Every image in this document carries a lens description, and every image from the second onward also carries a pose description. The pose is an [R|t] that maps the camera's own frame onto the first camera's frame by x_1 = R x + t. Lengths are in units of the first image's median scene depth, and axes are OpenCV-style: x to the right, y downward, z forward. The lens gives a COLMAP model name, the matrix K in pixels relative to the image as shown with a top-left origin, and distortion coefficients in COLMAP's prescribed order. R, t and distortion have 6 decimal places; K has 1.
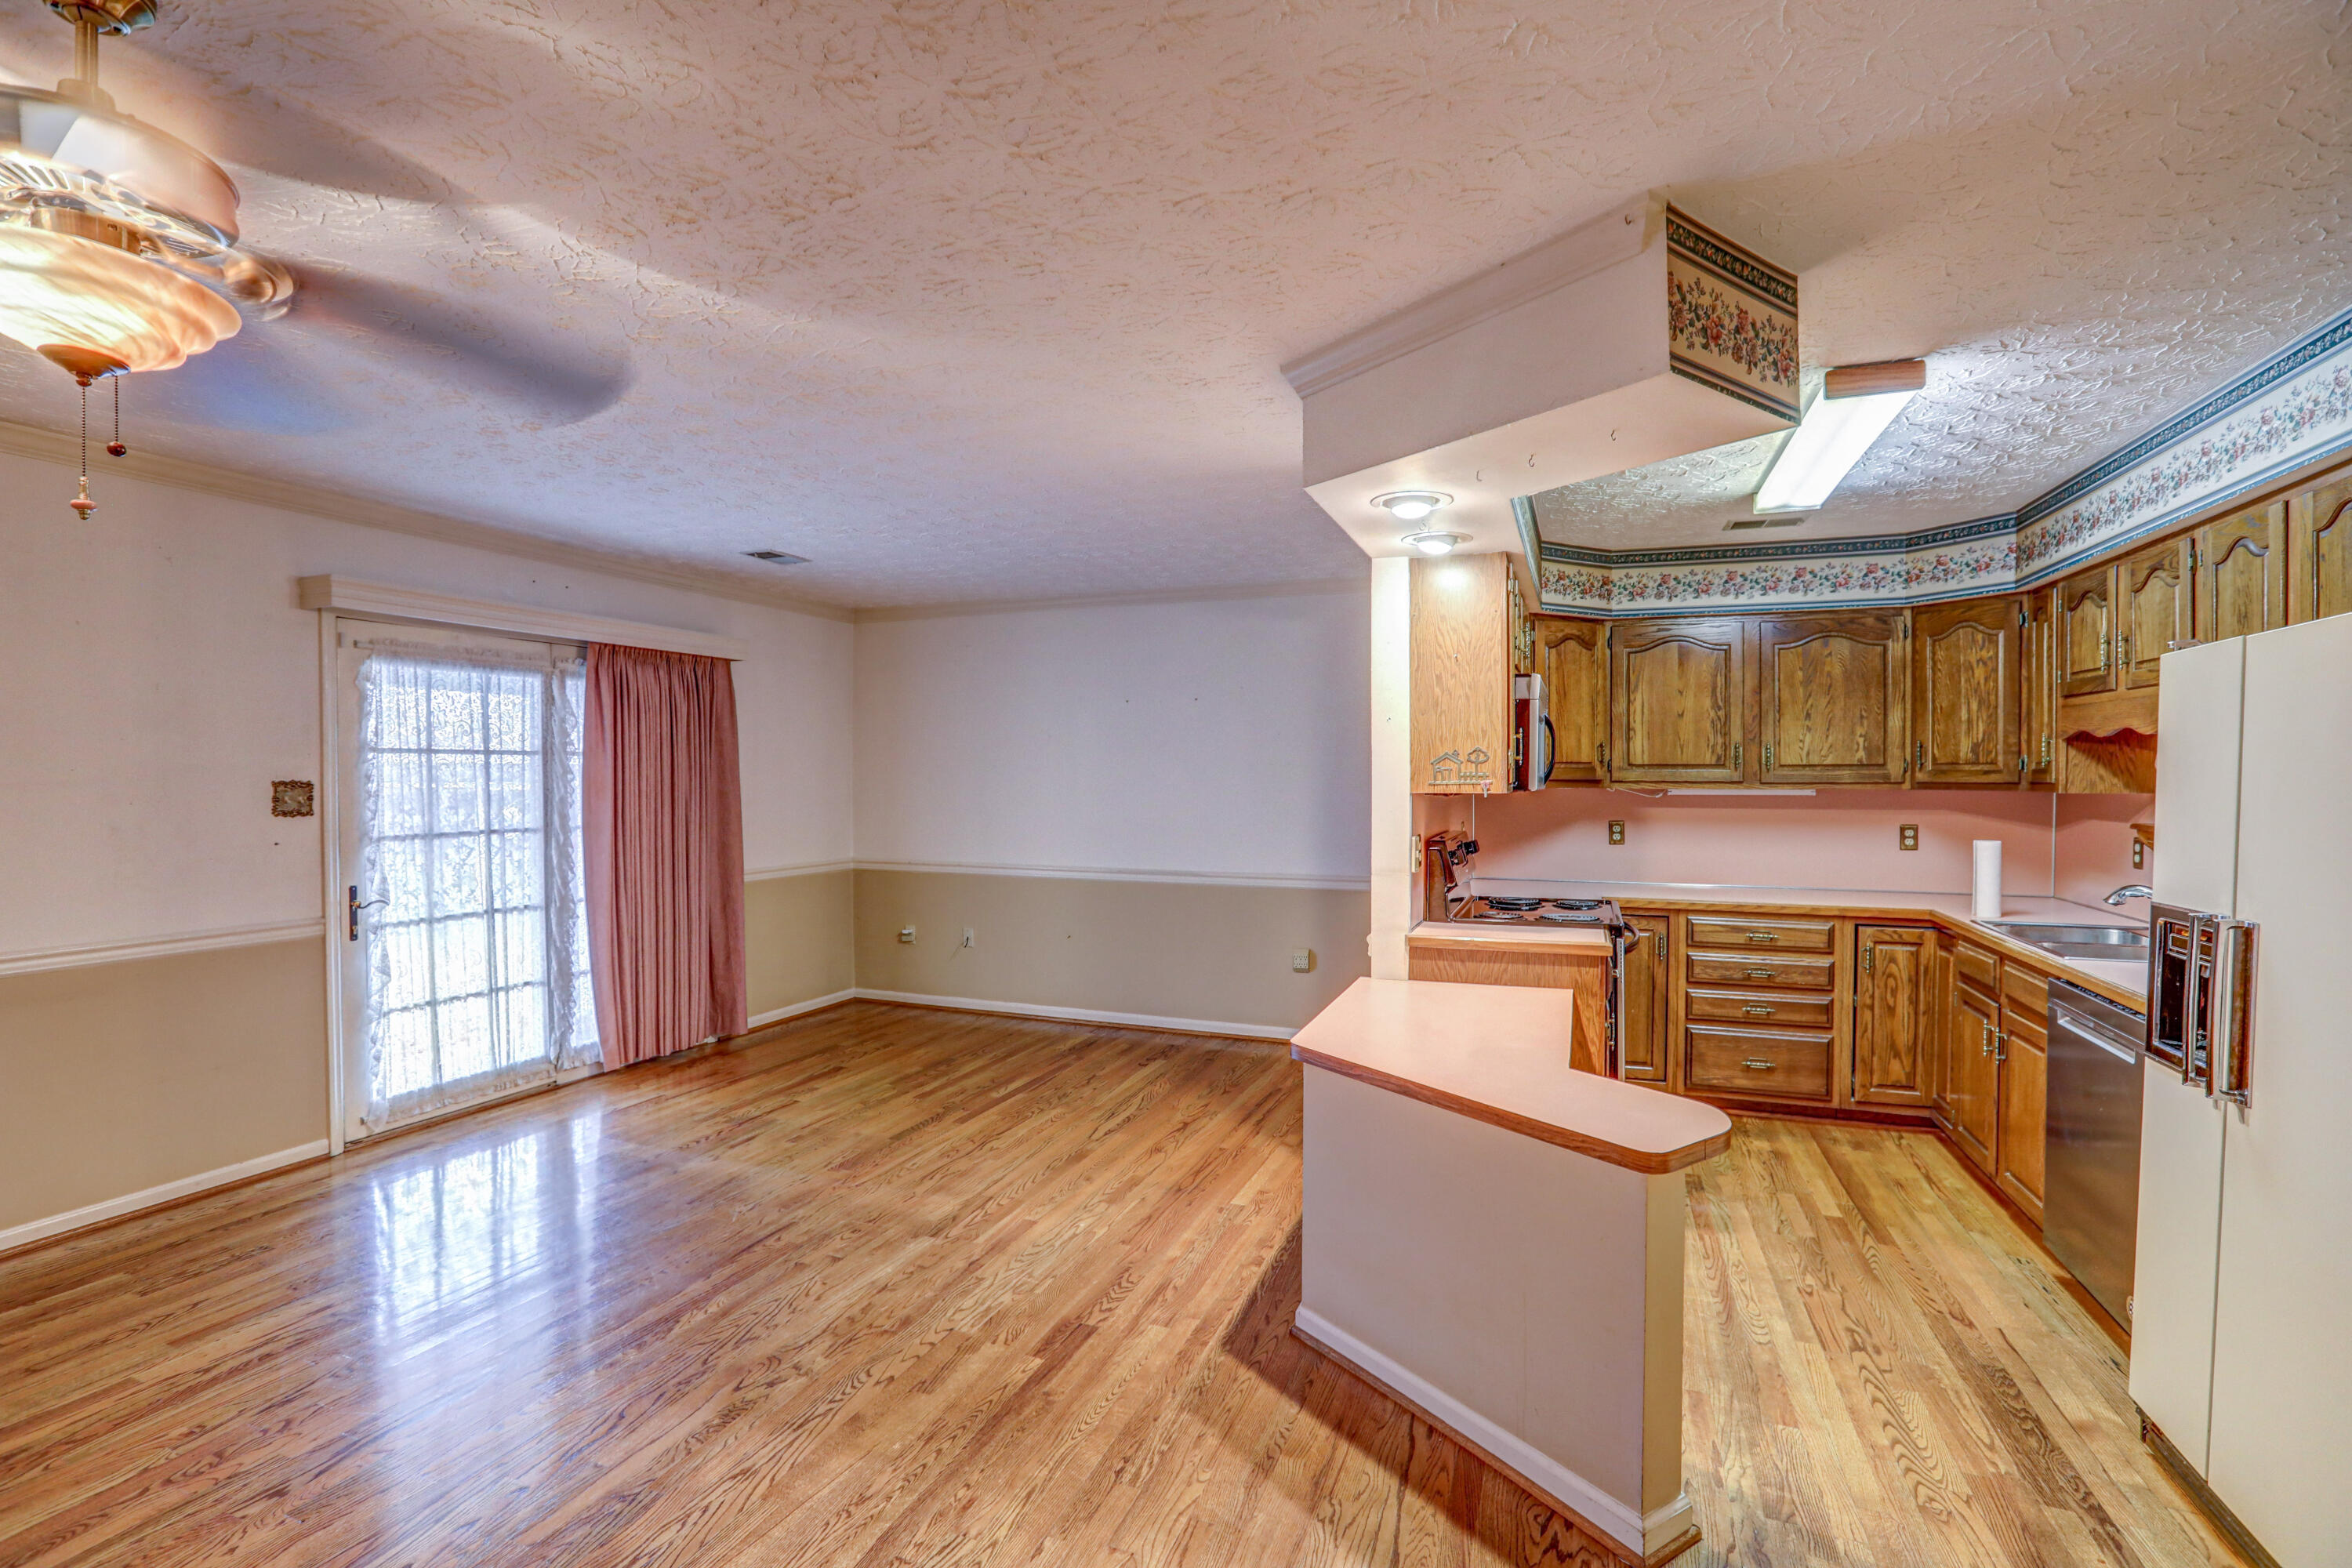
lens RADIAL K [[1075.8, 0, 1166.5], [0, 1075.8, 786.5], [0, 0, 1]] dist [-0.047767, 0.017109]
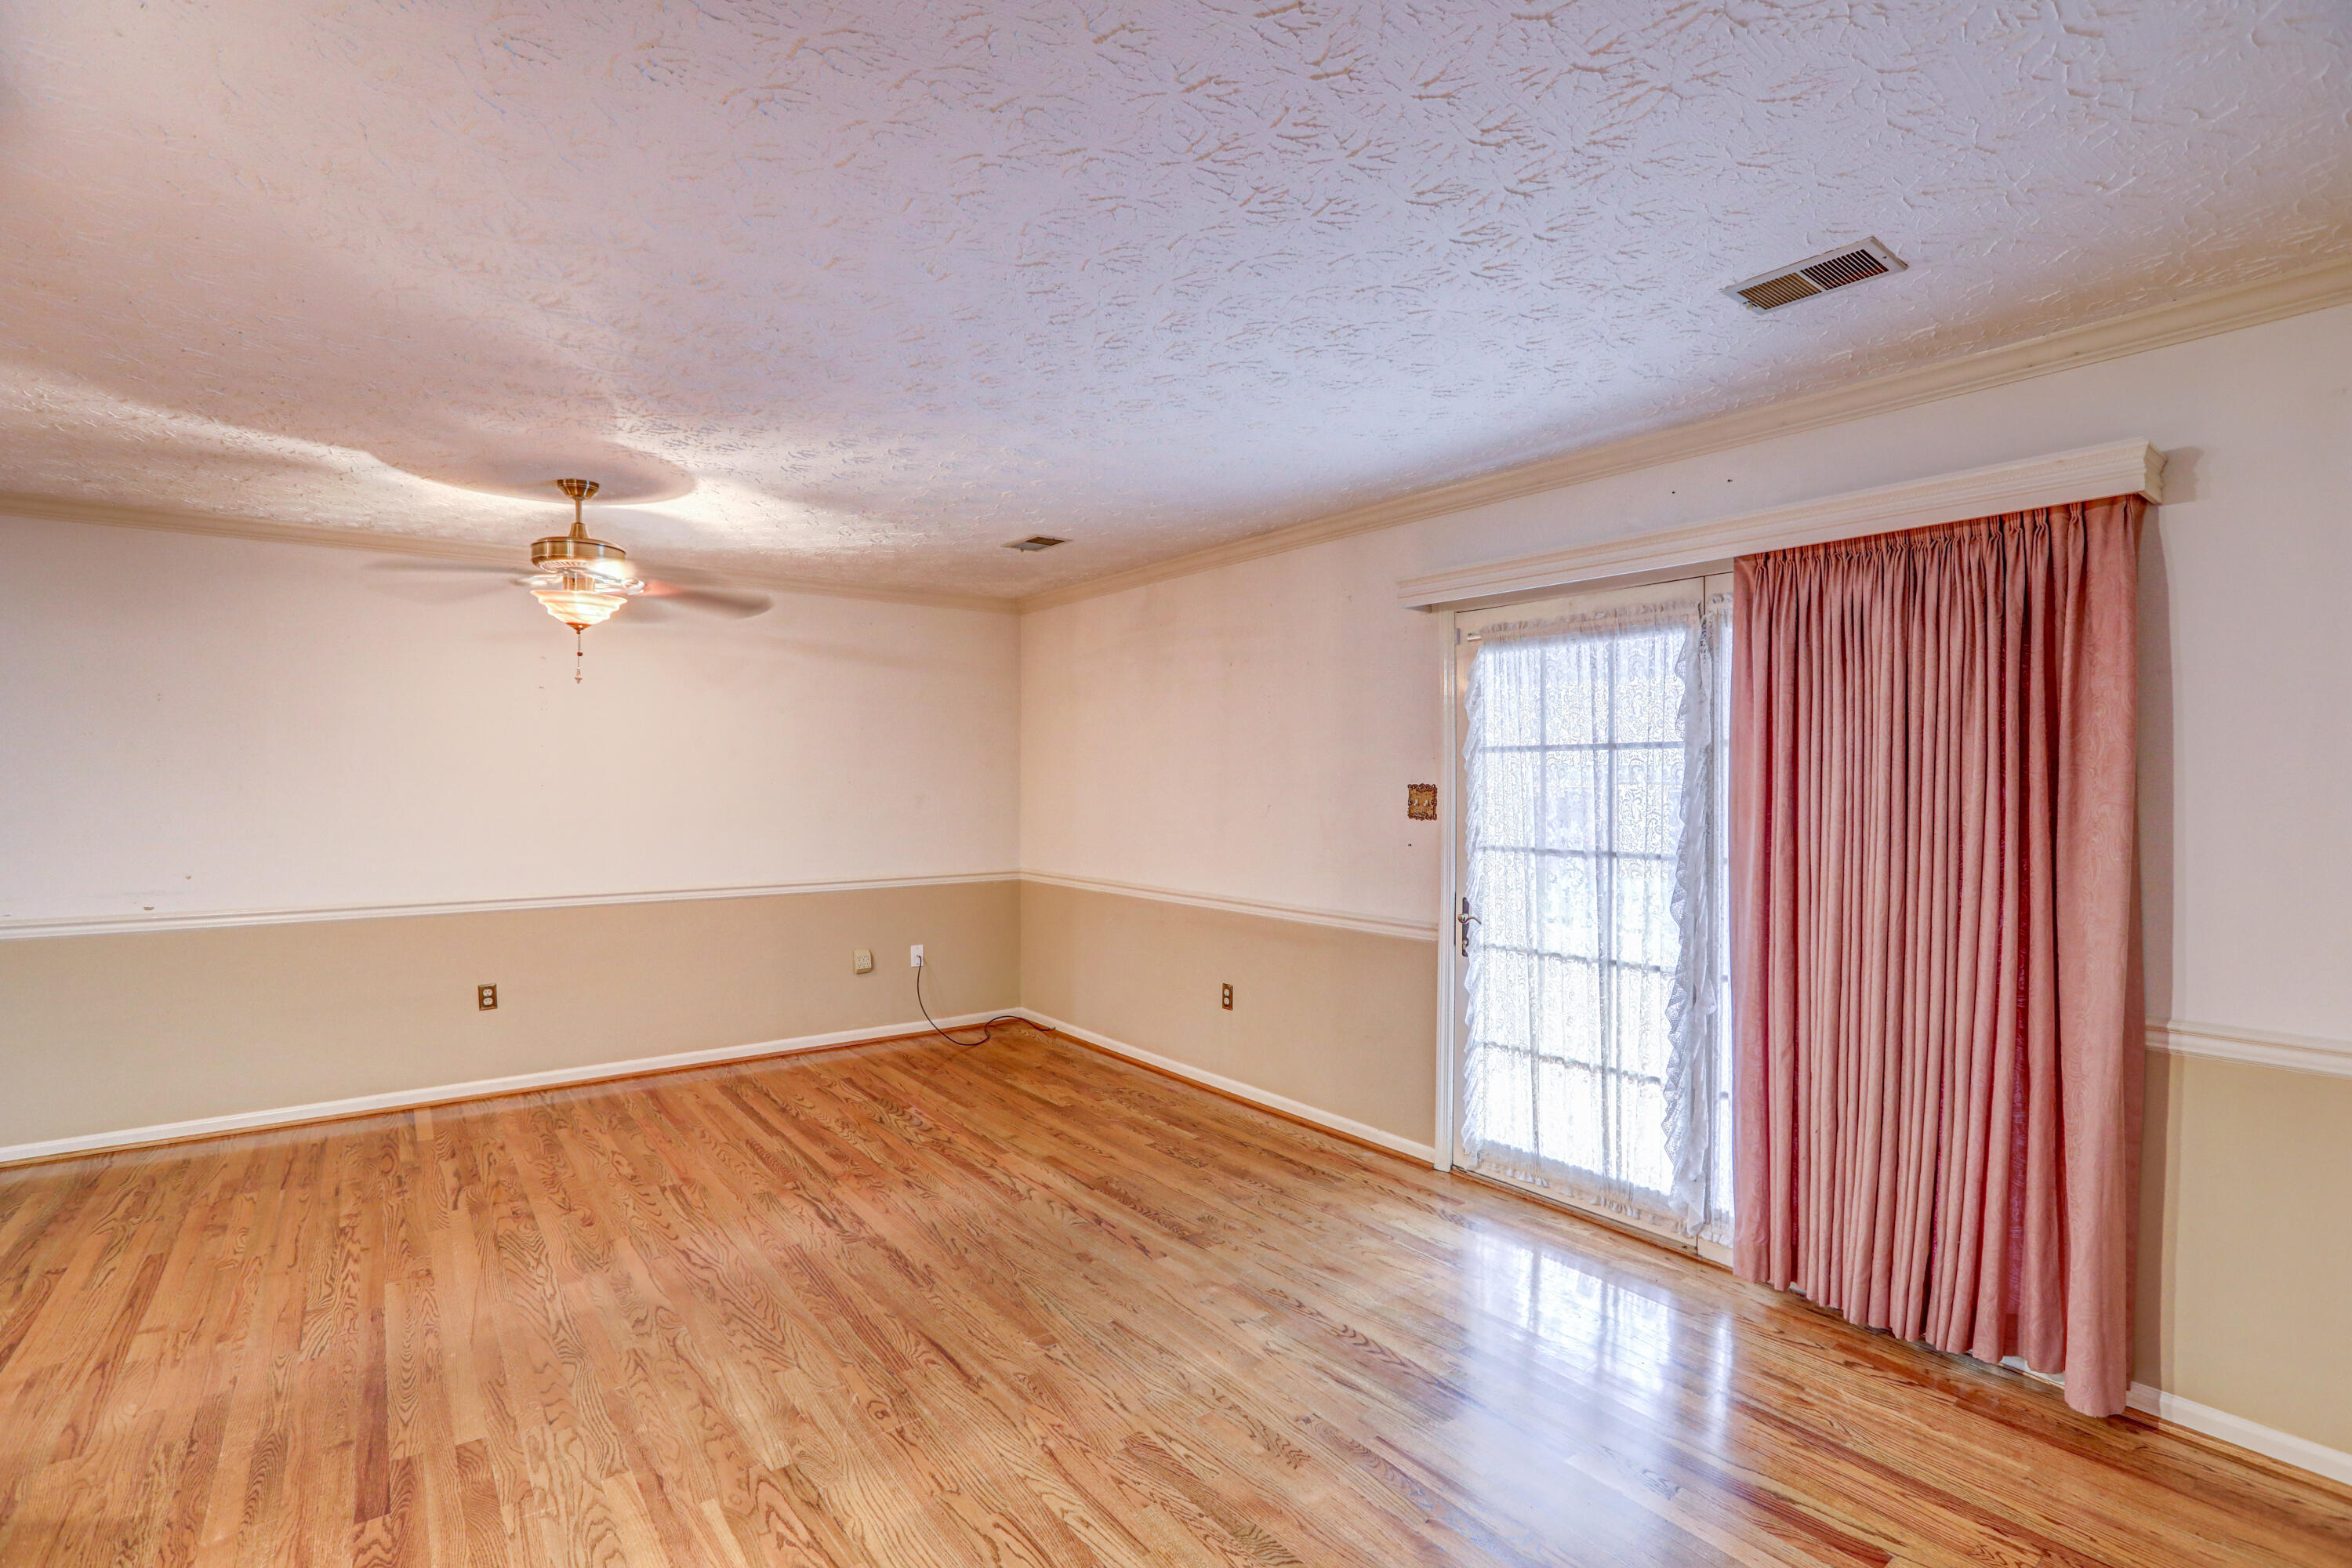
lens RADIAL K [[1075.8, 0, 1170.1], [0, 1075.8, 776.9], [0, 0, 1]] dist [-0.047767, 0.017109]
pose [[-0.522447, -0.003640, -0.852664, 0.183859], [-0.009491, 0.999954, 0.001546, -0.011531], [0.852619, 0.008900, -0.522457, 1.315791]]
